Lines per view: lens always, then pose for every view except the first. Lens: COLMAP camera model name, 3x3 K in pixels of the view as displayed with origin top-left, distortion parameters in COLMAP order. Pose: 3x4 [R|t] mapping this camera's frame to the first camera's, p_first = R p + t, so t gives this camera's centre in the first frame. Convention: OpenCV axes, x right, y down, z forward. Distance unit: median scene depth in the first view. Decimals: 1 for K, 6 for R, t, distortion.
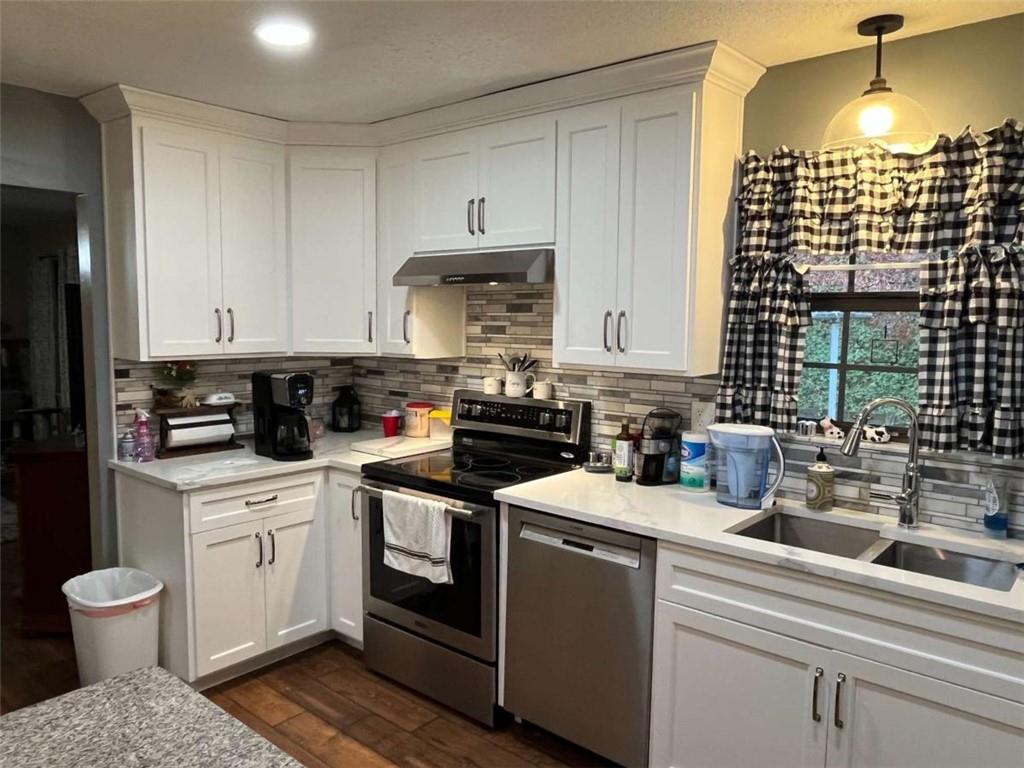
lens RADIAL K [[761.4, 0, 510.8], [0, 761.4, 384.3], [0, 0, 1]] dist [-0.013212, -0.003076]
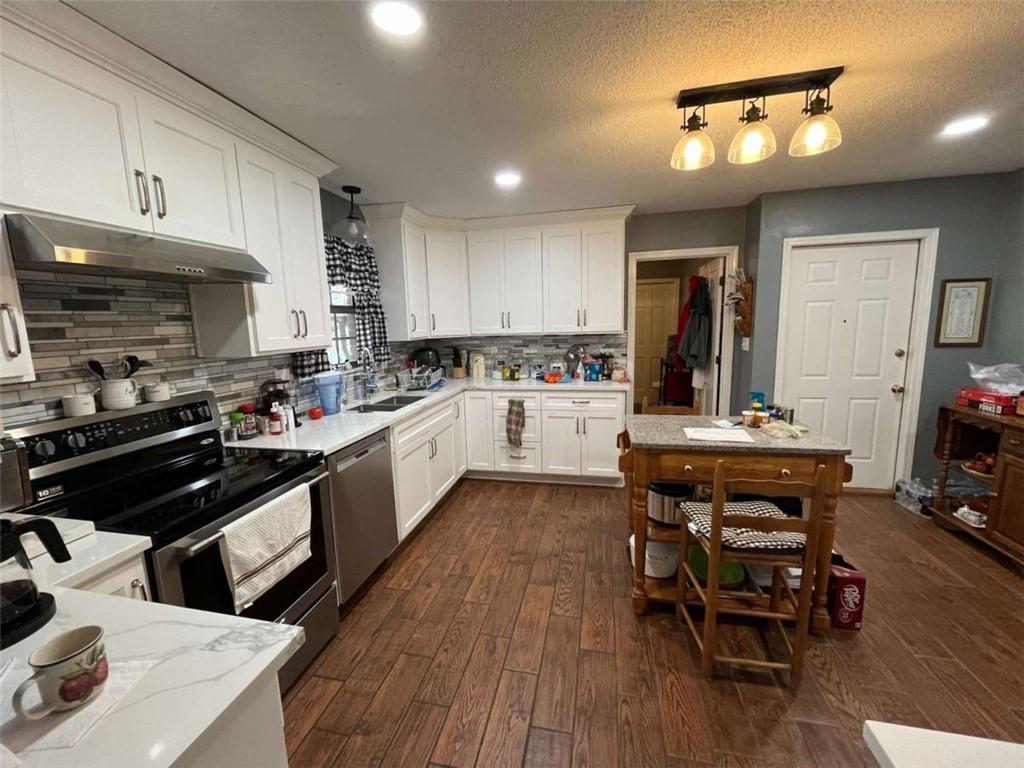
lens RADIAL K [[417.9, 0, 512.8], [0, 417.9, 384.2], [0, 0, 1]] dist [0.000116, -0.000004]
pose [[-0.484249, -0.128926, 0.865379, -0.679910], [0.099754, 0.974498, 0.201004, -0.068027], [-0.869225, 0.183661, -0.459039, 0.908523]]
